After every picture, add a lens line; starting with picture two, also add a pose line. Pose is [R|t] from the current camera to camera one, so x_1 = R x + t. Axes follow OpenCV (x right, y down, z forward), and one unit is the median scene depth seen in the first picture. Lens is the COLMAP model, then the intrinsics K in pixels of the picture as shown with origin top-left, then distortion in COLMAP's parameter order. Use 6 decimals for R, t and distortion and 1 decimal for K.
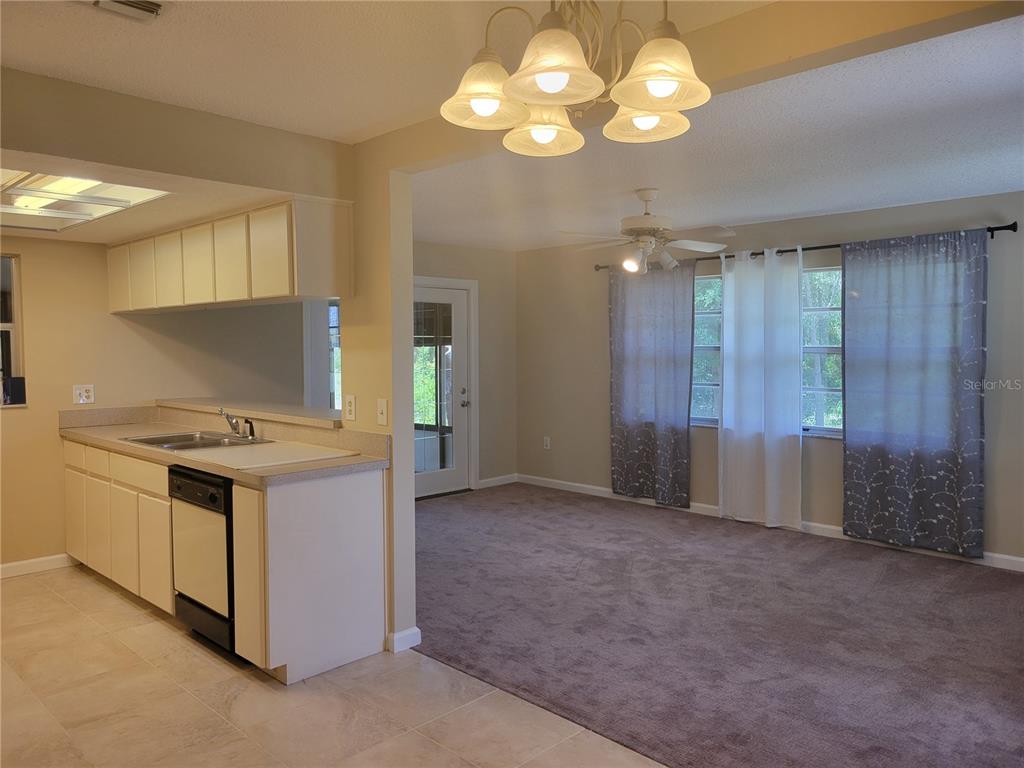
lens RADIAL K [[772.3, 0, 497.3], [0, 772.3, 381.9], [0, 0, 1]] dist [0.049546, -0.033916]
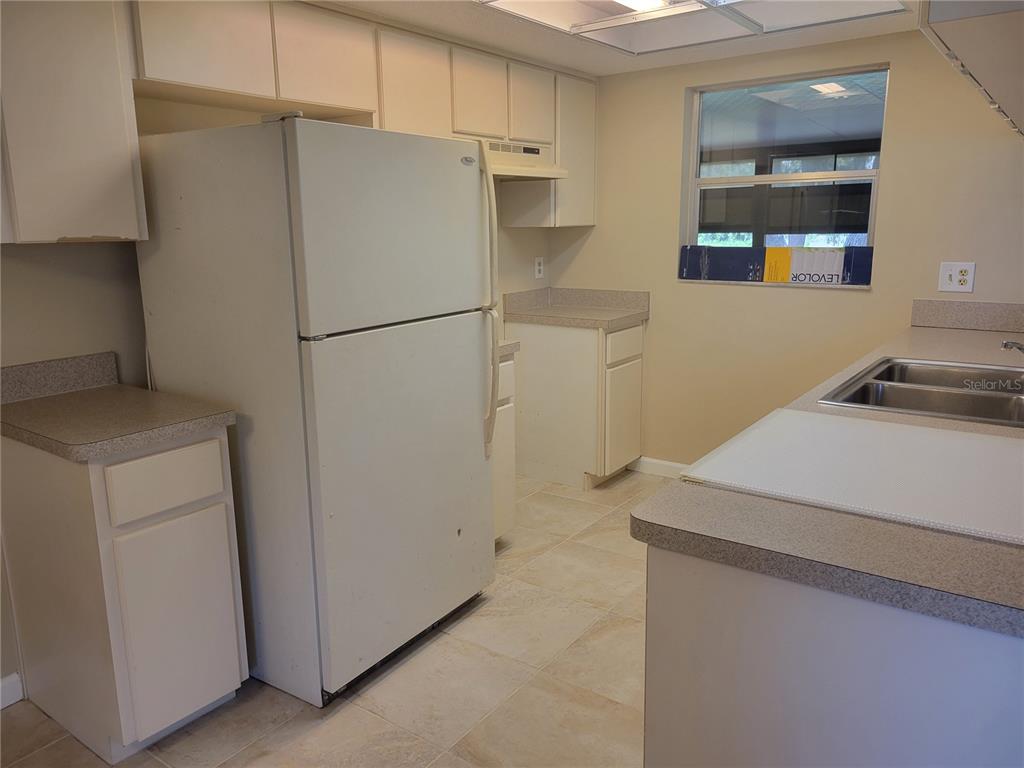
lens RADIAL K [[773.0, 0, 508.2], [0, 773.0, 376.3], [0, 0, 1]] dist [0.044933, -0.026929]
pose [[0.161906, 0.198284, -0.966680, 0.043356], [-0.033717, 0.980144, 0.195399, -0.016948], [0.986230, 0.000958, 0.165377, 0.515605]]
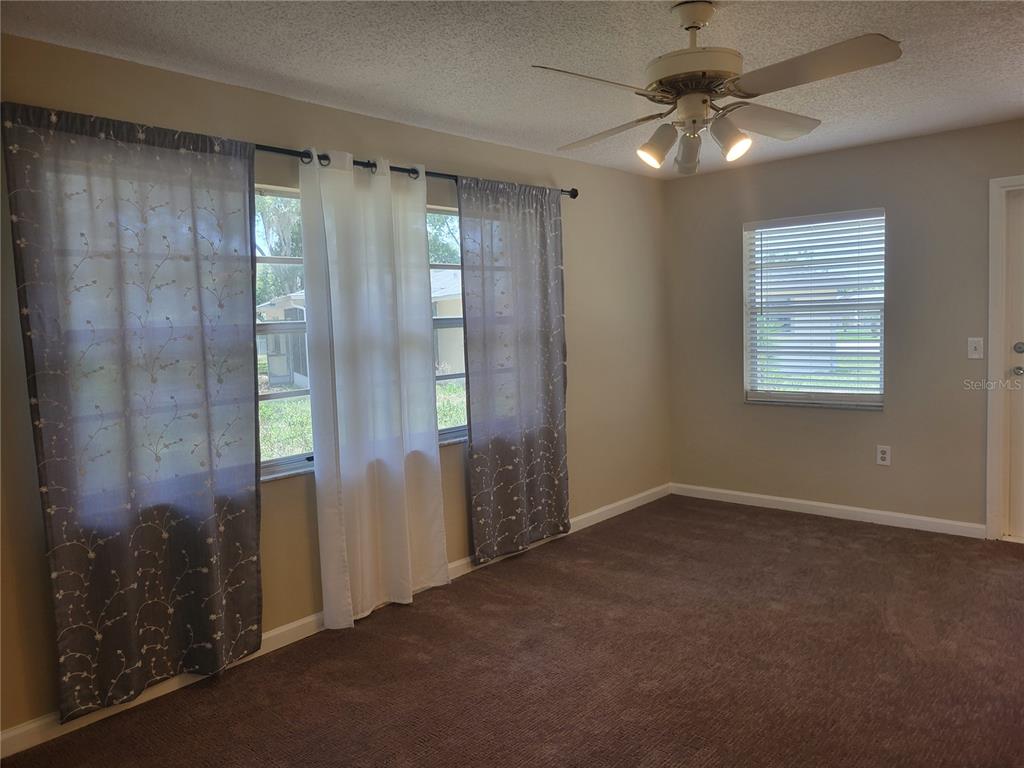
lens RADIAL K [[762.7, 0, 509.1], [0, 762.7, 374.3], [0, 0, 1]] dist [0.025275, -0.008675]
pose [[-0.071467, -0.073677, 0.994718, -0.299519], [0.083181, 0.993354, 0.079552, -0.047559], [-0.993968, 0.088427, -0.064864, 1.063435]]
